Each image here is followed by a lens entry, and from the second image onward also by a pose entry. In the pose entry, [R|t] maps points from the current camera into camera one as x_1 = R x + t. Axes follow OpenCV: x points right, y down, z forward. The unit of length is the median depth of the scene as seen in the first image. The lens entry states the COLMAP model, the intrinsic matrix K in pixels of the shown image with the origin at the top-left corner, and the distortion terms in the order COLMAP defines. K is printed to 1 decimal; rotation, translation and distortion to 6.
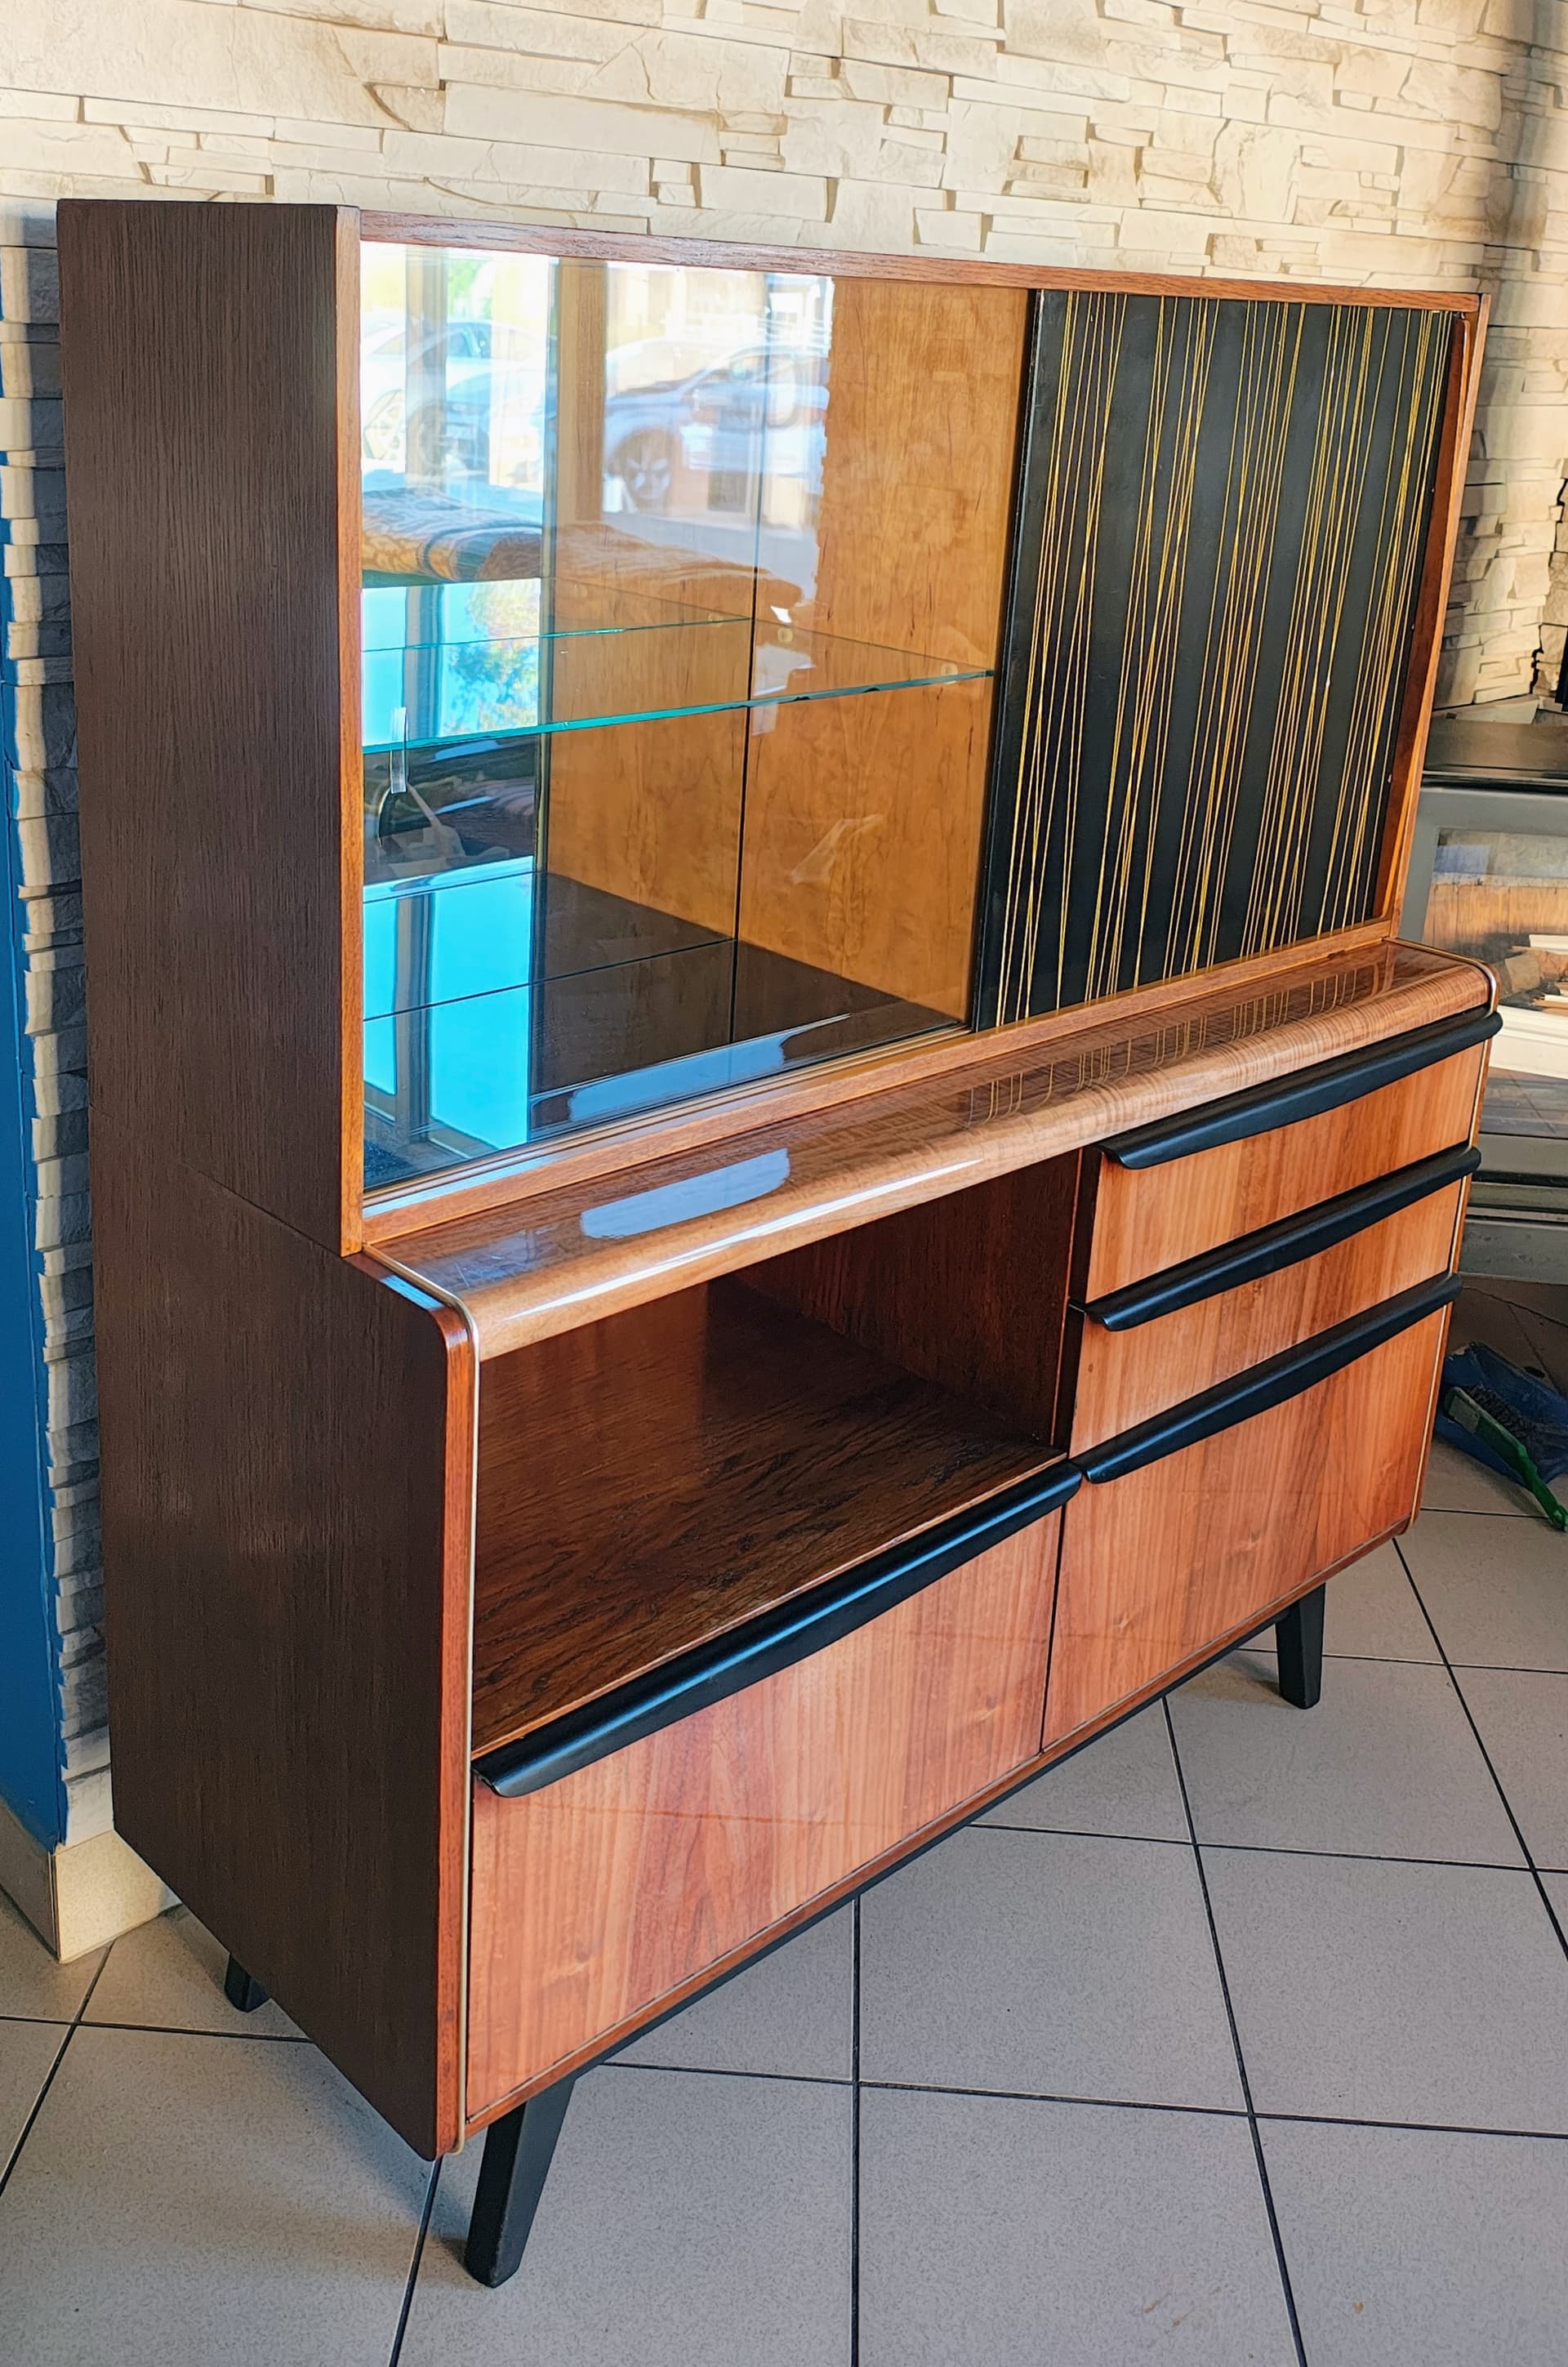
lens RADIAL K [[2195.1, 0, 782.5], [0, 2195.1, 921.3], [0, 0, 1]] dist [0.013040, 0.000000]
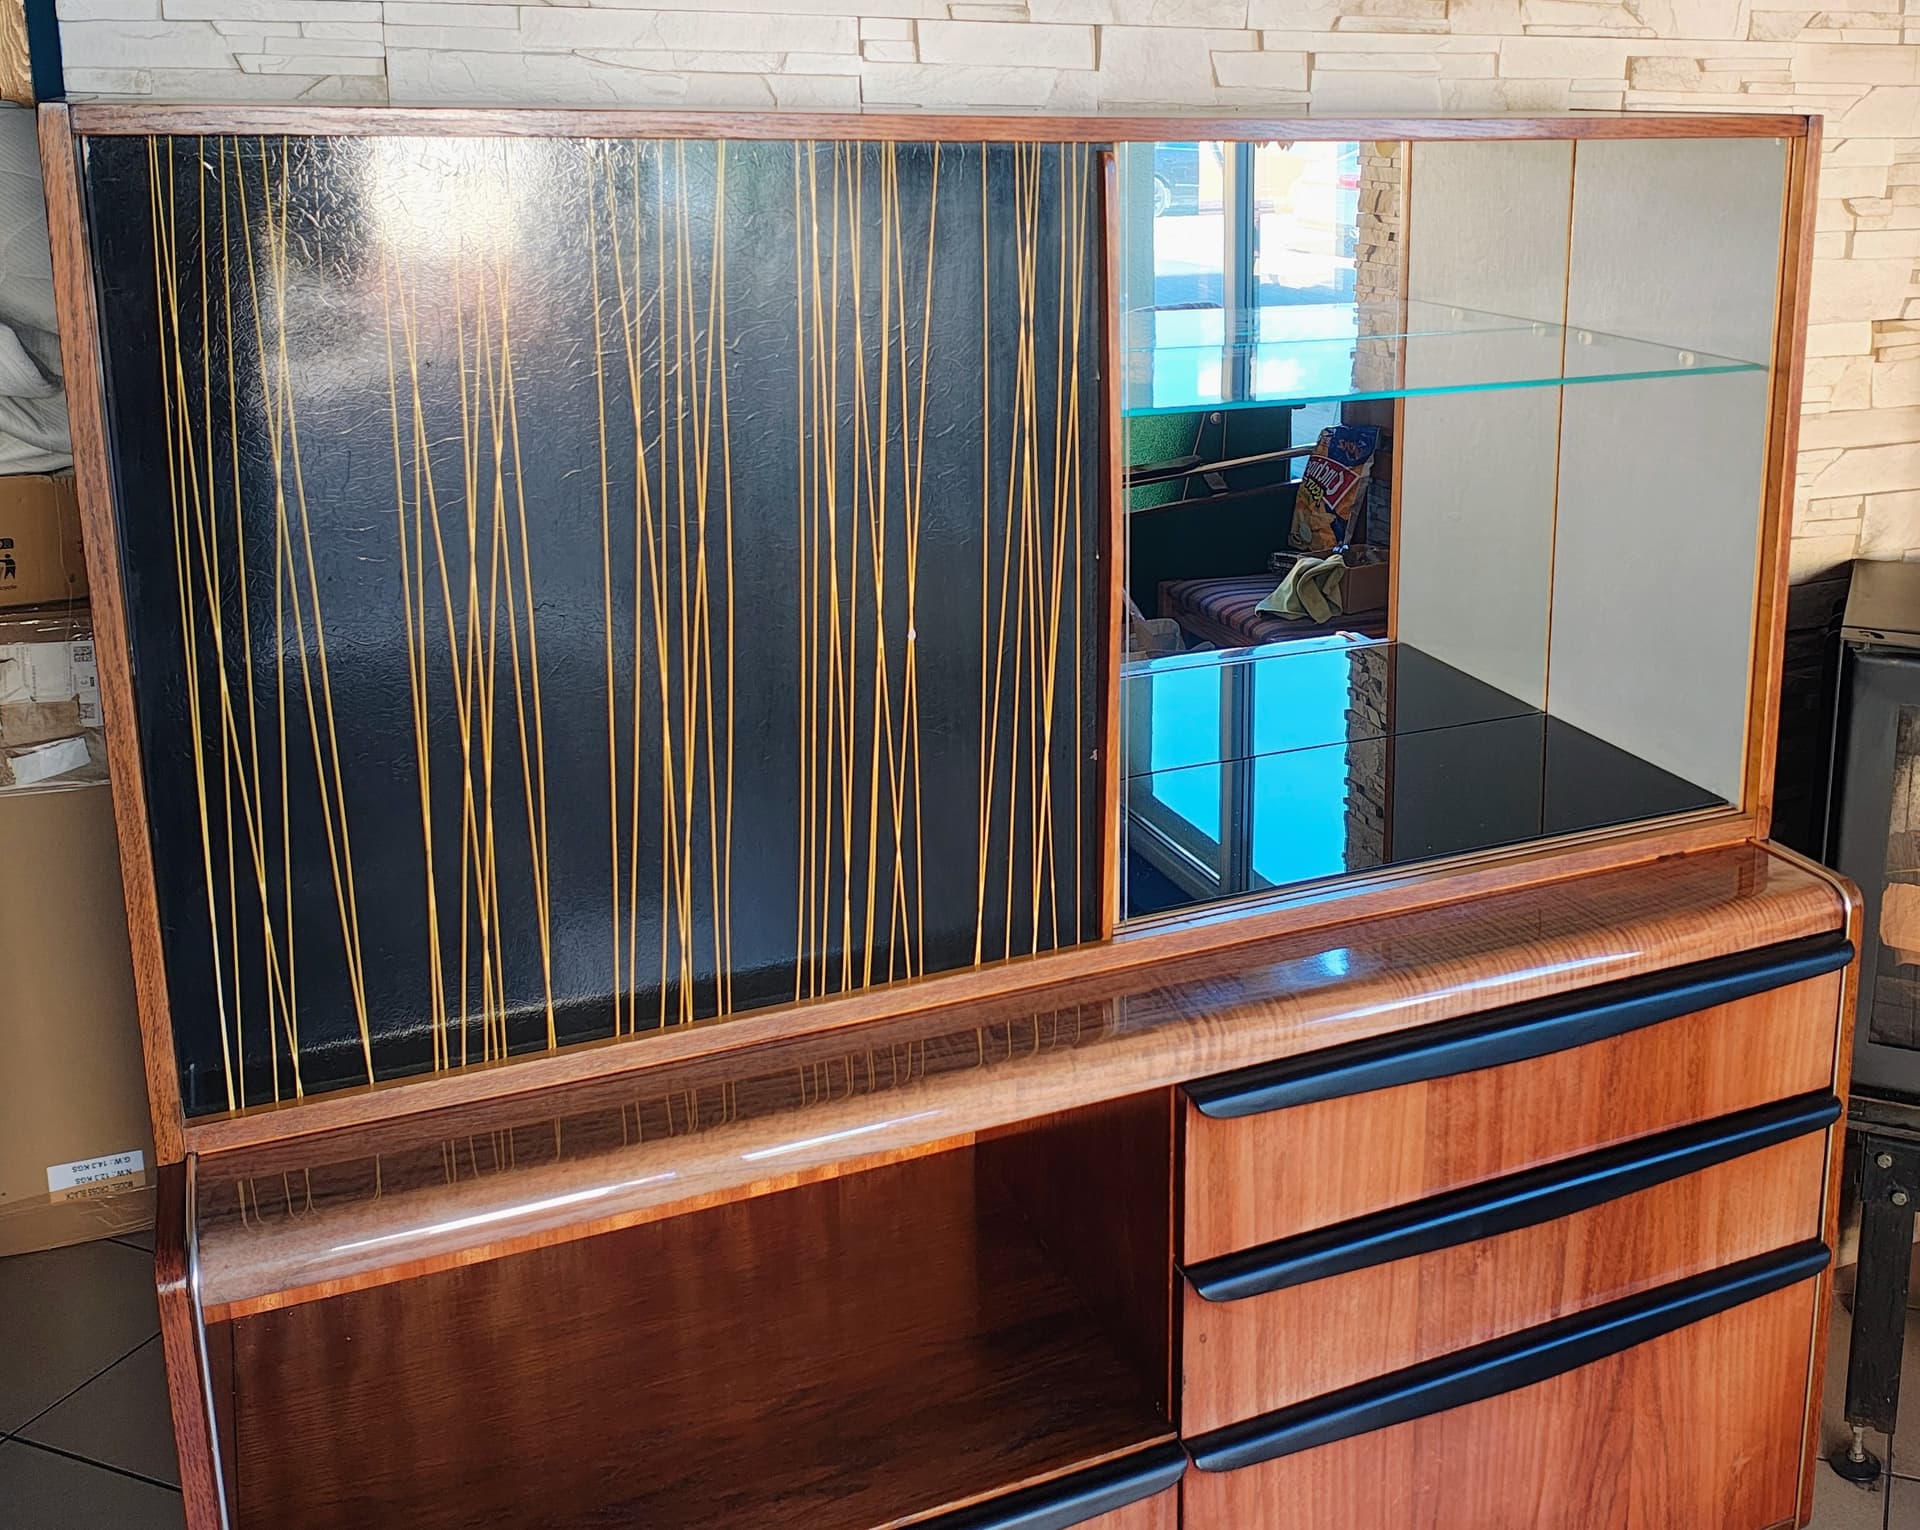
lens RADIAL K [[1998.4, 0, 1266.5], [0, 1998.4, 502.4], [0, 0, 1]] dist [-0.007332, 0.000000]
pose [[0.958325, 0.018808, -0.285060, 0.383395], [-0.042940, 0.995978, -0.078642, -0.067029], [0.282434, 0.087605, 0.955278, 0.214517]]
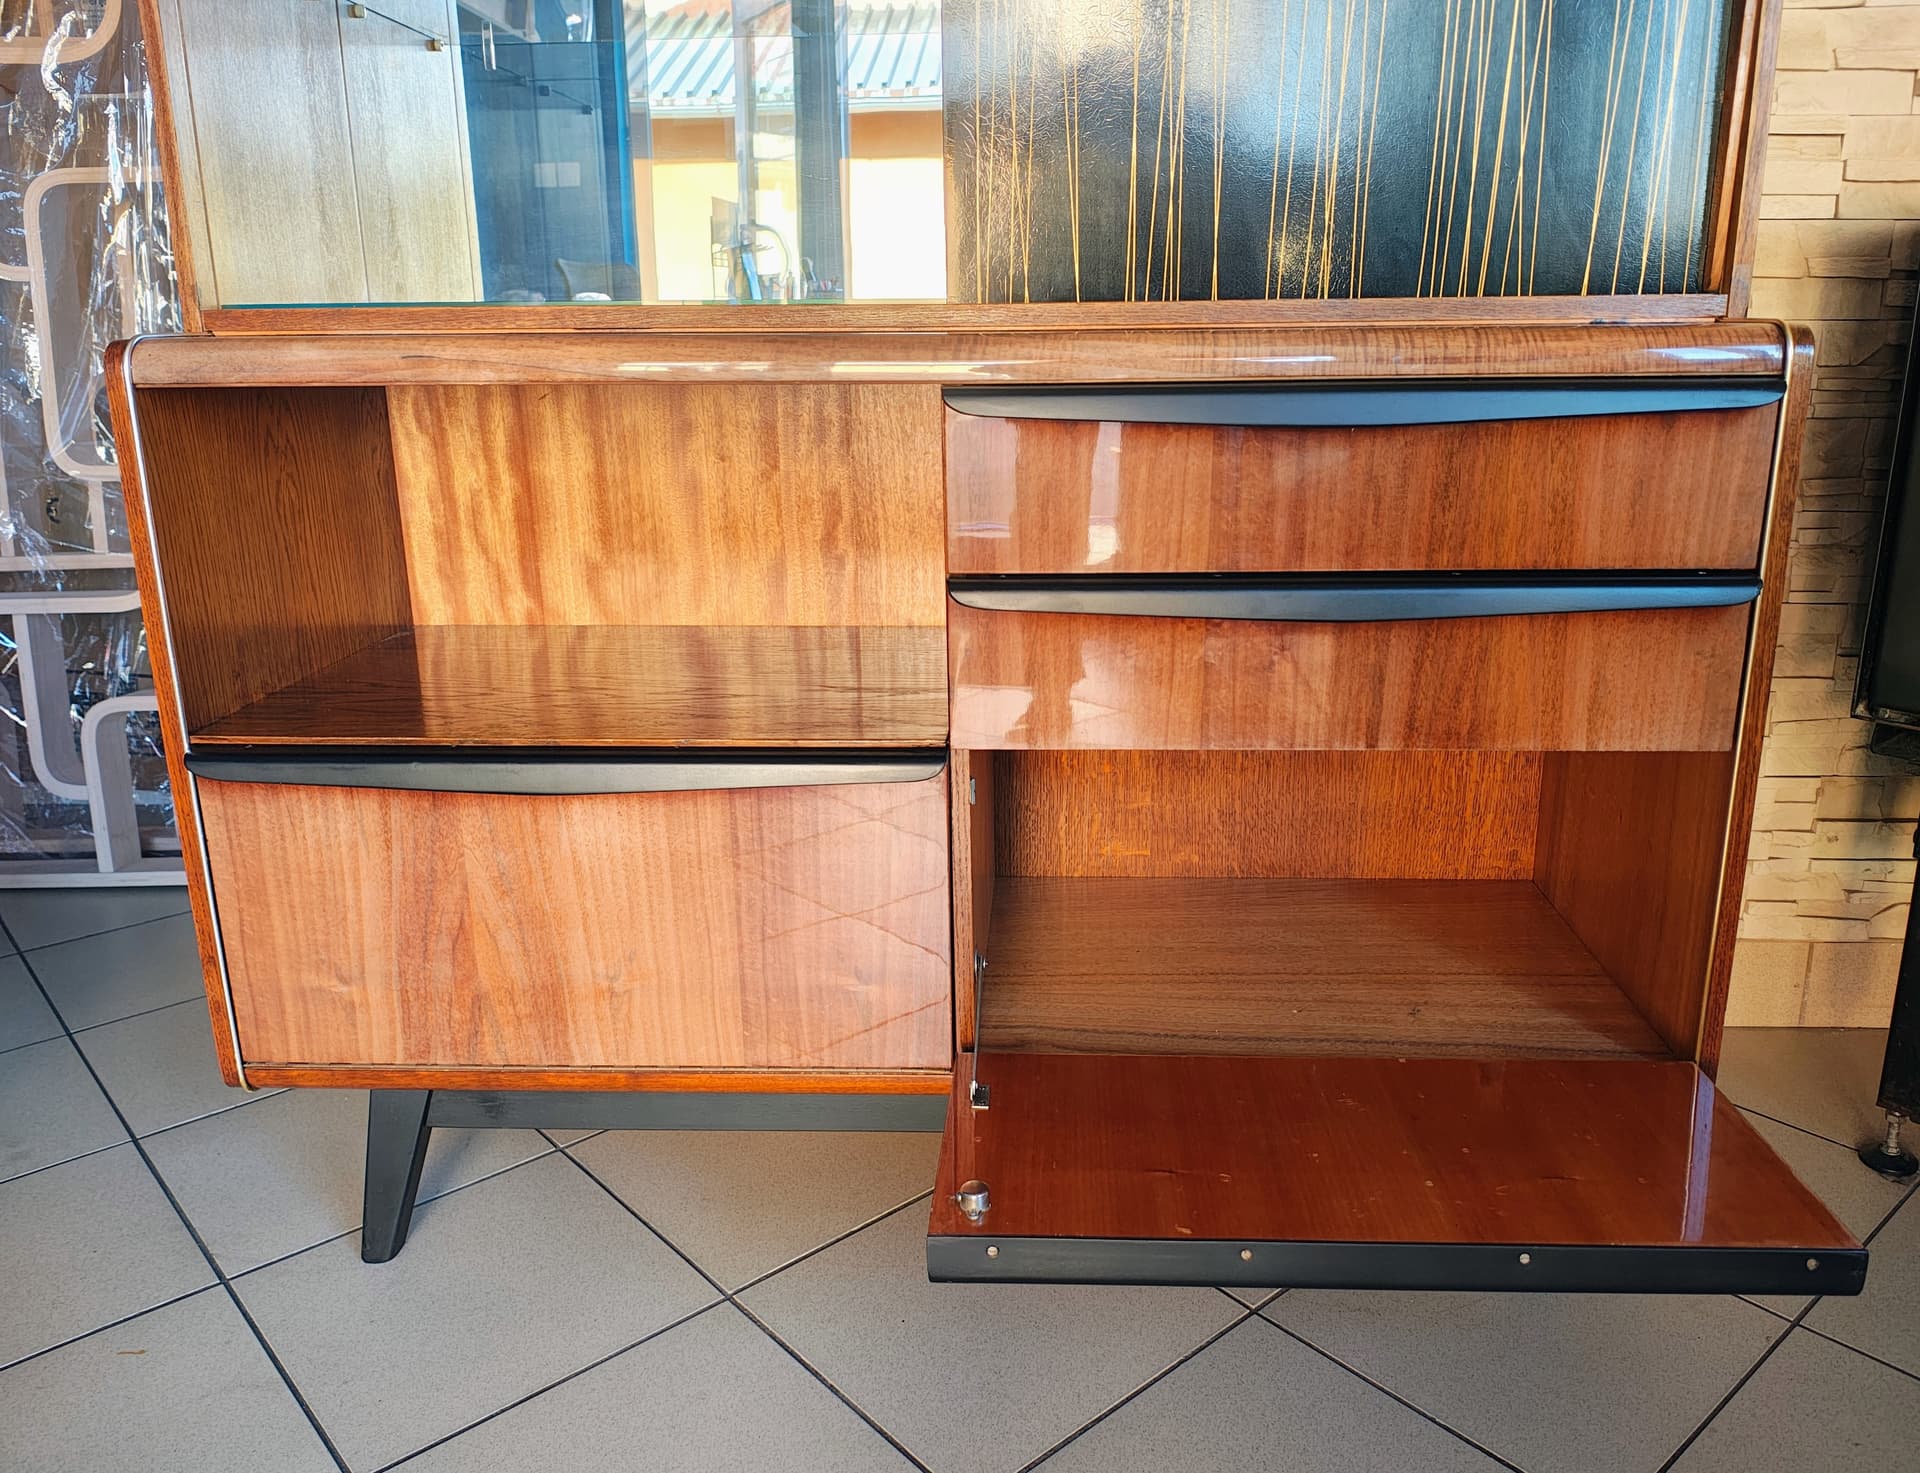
lens RADIAL K [[1482.7, 0, 1000.6], [0, 1482.7, 732.1], [0, 0, 1]] dist [0.051049, -0.087270]
pose [[0.692509, 0.134443, -0.708771, 0.602766], [-0.154741, 0.987296, 0.036084, 0.211129], [0.704618, 0.084687, 0.704515, 0.559584]]
